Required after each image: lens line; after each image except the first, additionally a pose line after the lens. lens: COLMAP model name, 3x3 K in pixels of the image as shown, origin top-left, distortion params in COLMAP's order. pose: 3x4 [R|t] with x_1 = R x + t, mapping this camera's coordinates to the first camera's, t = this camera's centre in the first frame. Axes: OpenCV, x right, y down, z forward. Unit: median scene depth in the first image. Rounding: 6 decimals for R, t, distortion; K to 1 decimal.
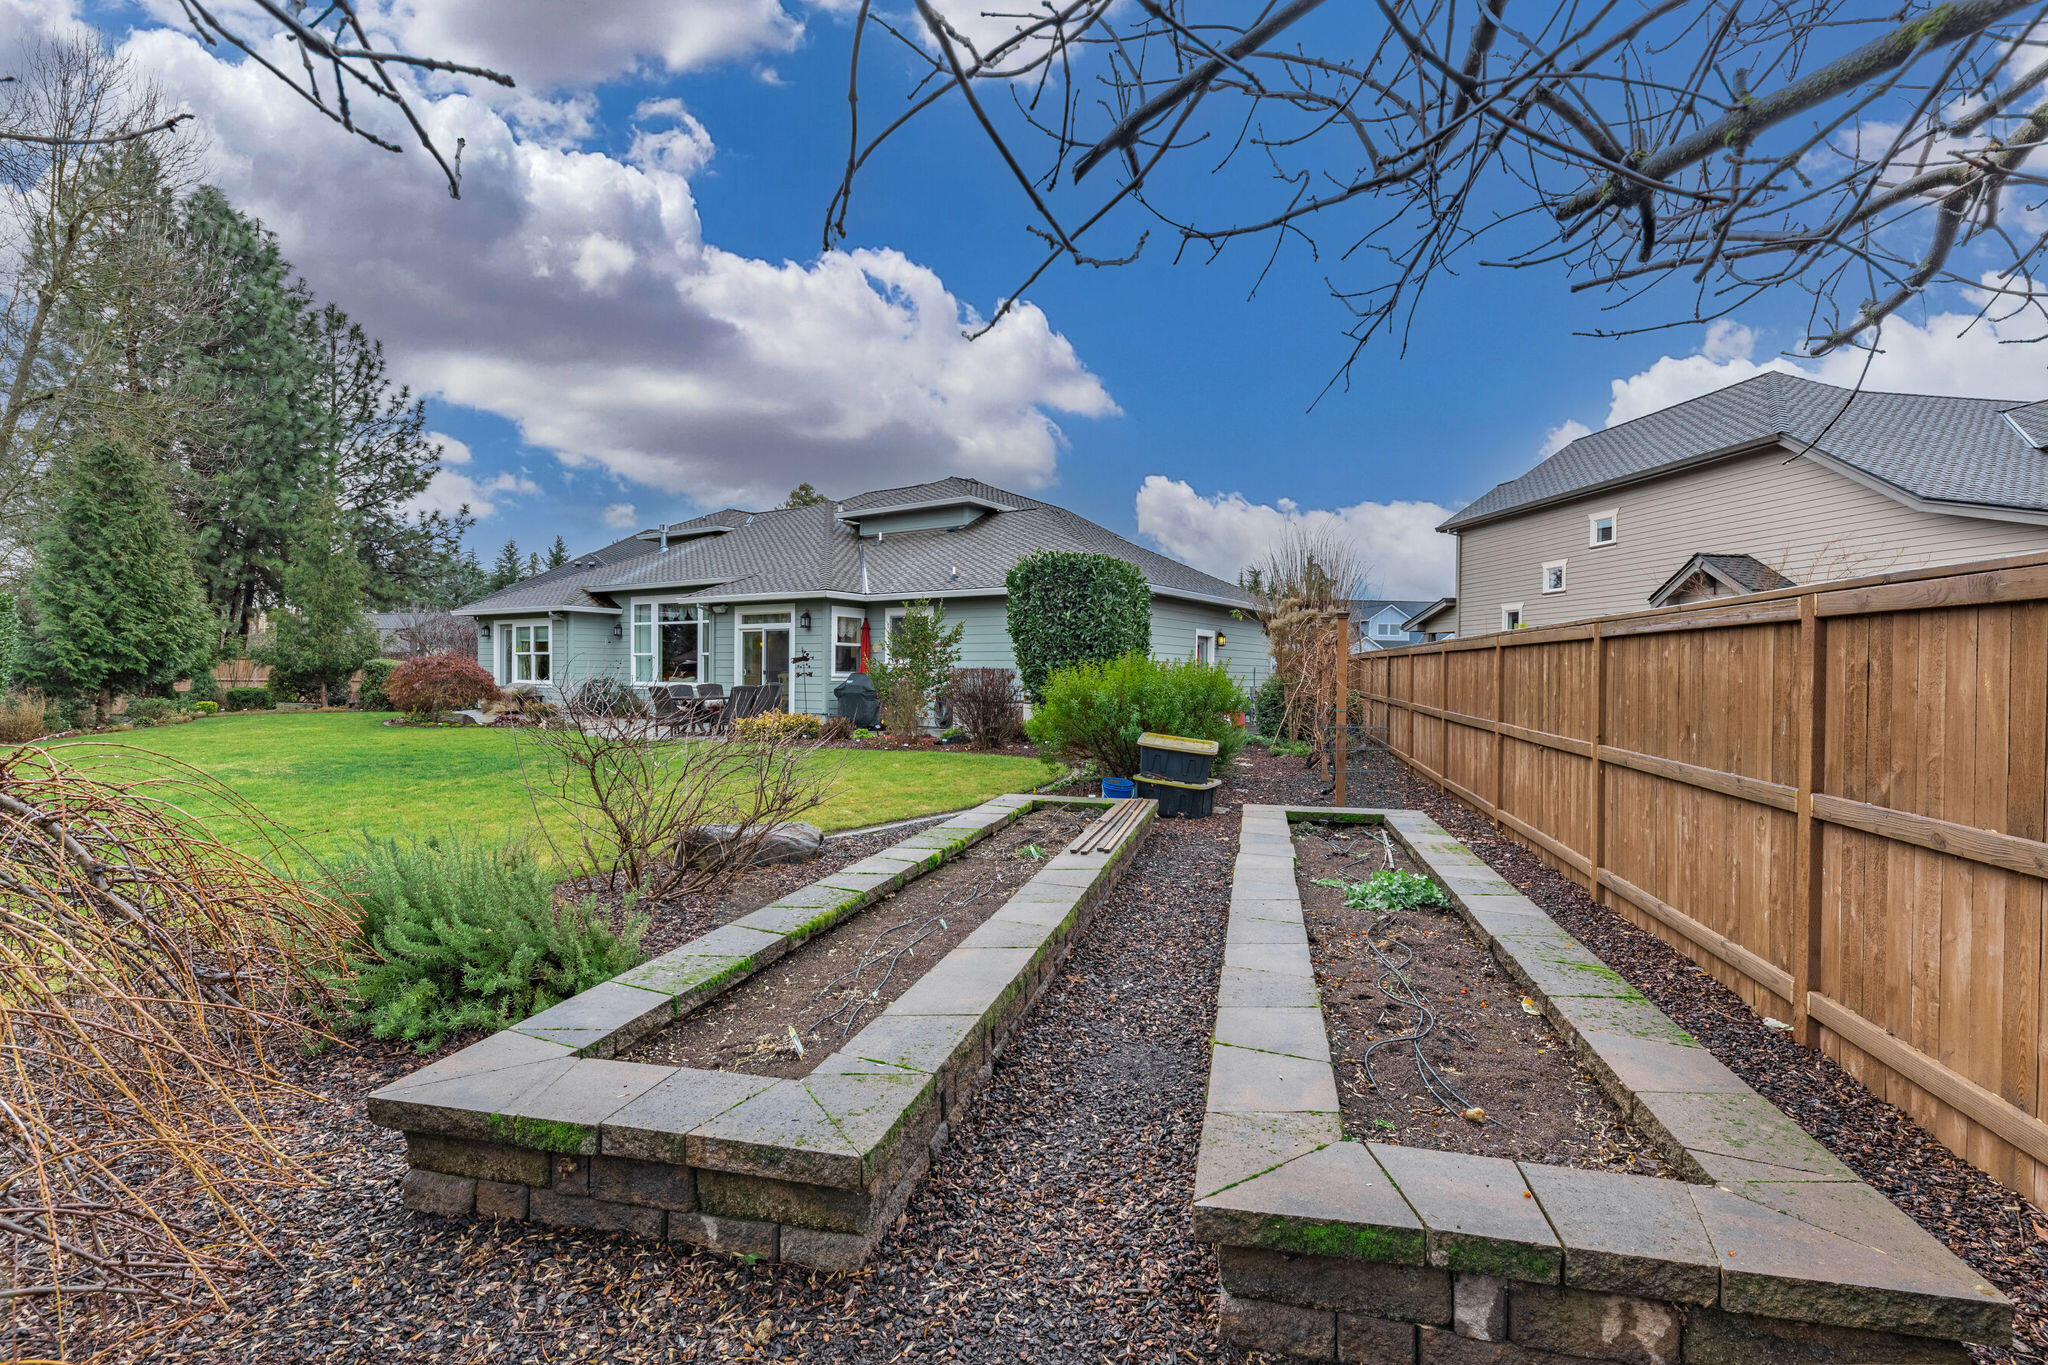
lens RADIAL K [[945.5, 0, 1032.0], [0, 945.5, 684.9], [0, 0, 1]] dist [-0.000846, -0.000291]
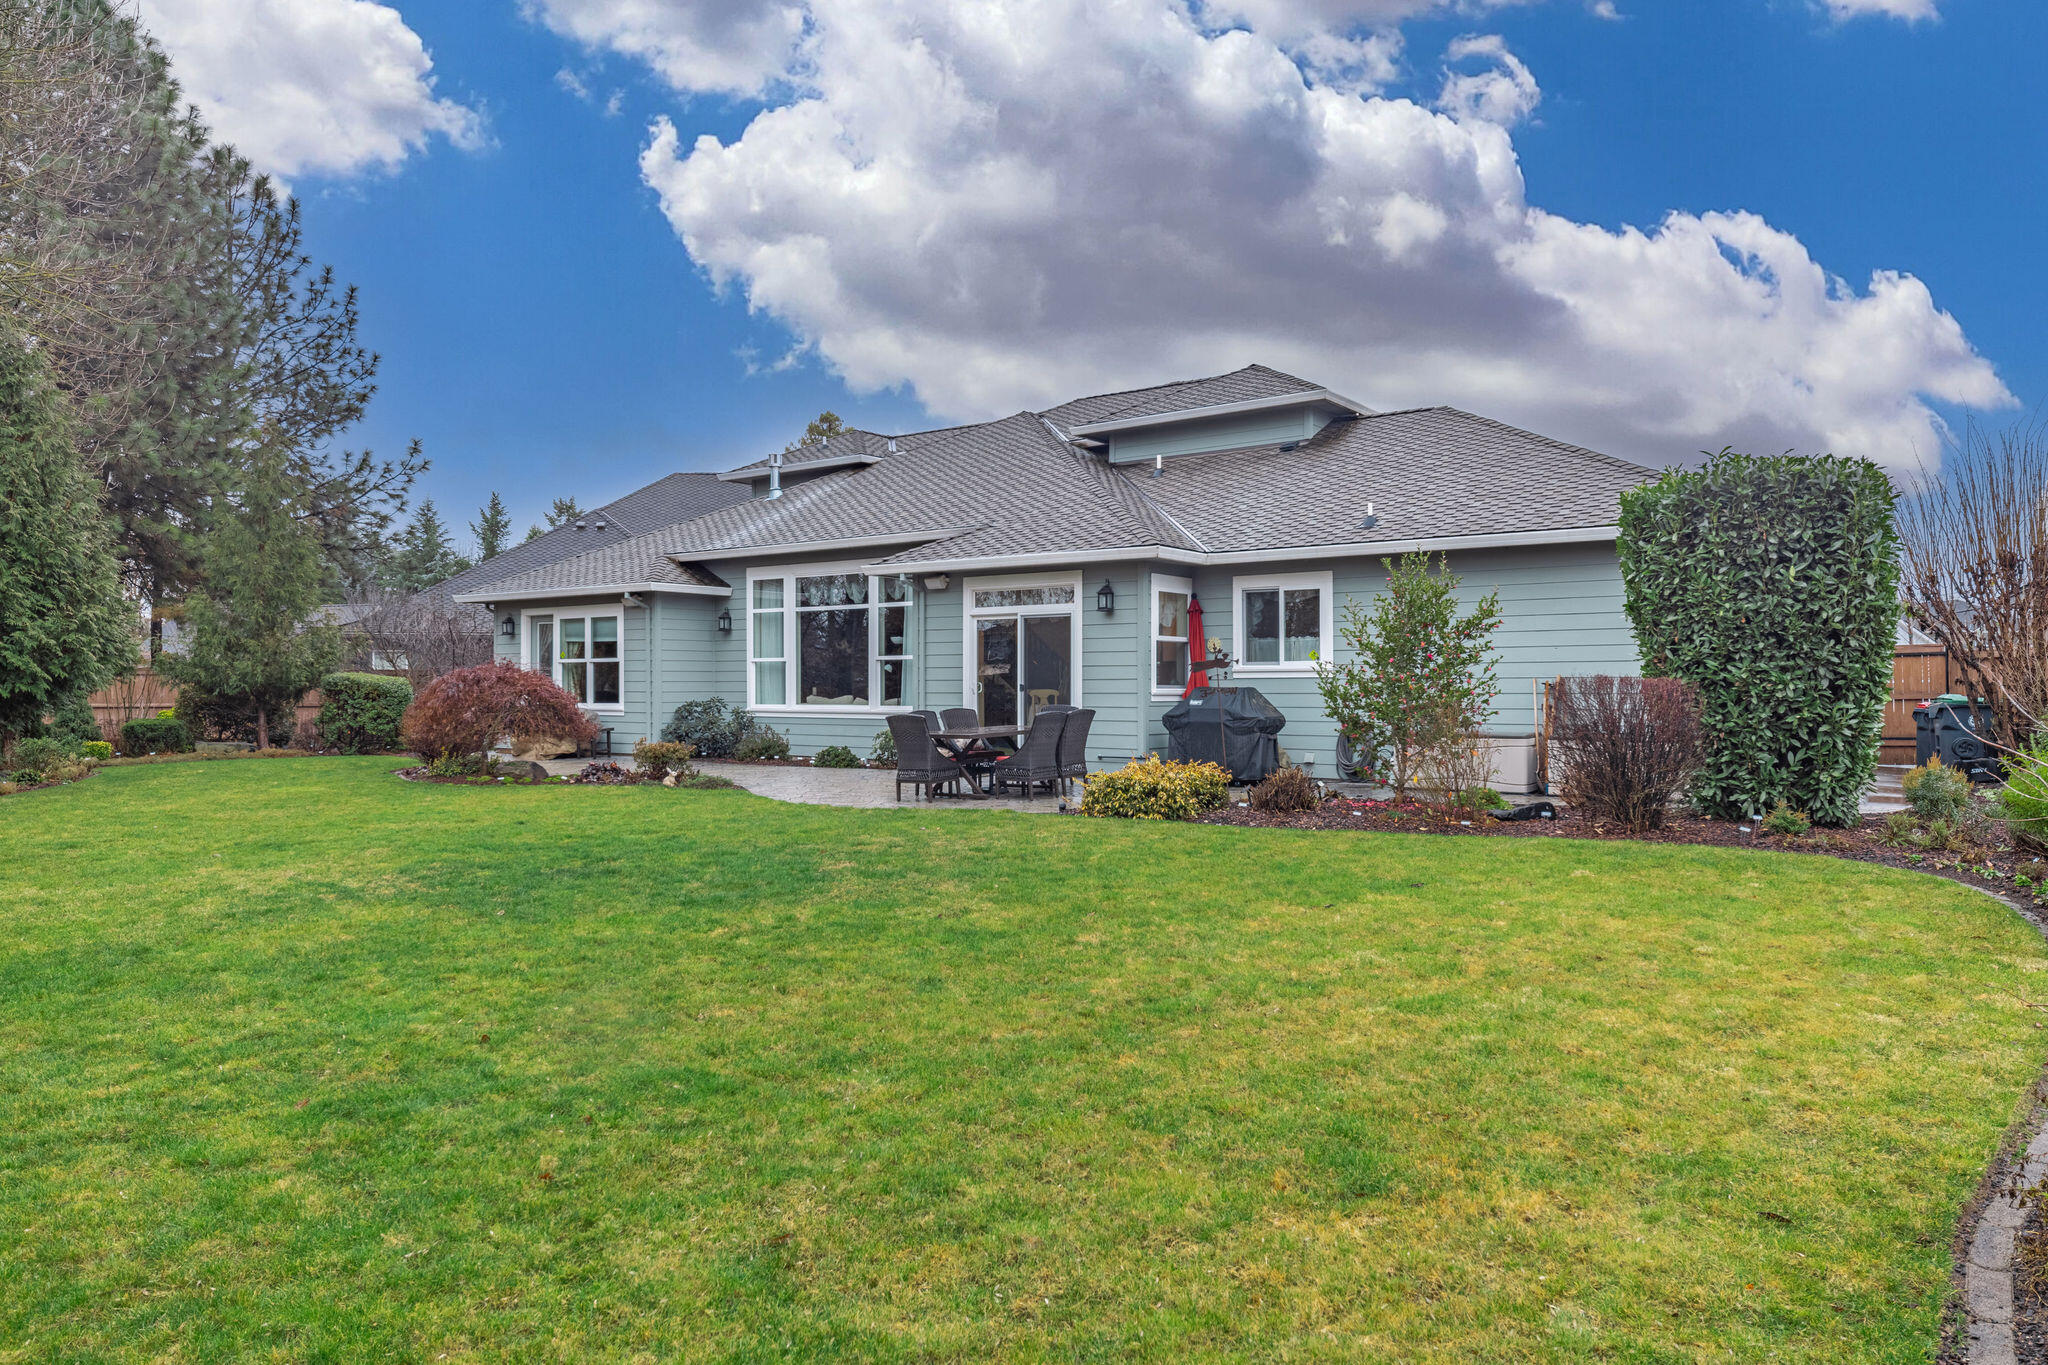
lens RADIAL K [[1341.3, 0, 1016.3], [0, 1341.3, 681.4], [0, 0, 1]] dist [-0.004959, 0.001788]
pose [[0.998142, -0.009834, -0.060124, -0.193711], [0.009009, 0.999862, -0.013986, -0.004638], [0.060253, 0.013419, 0.998093, 0.130929]]
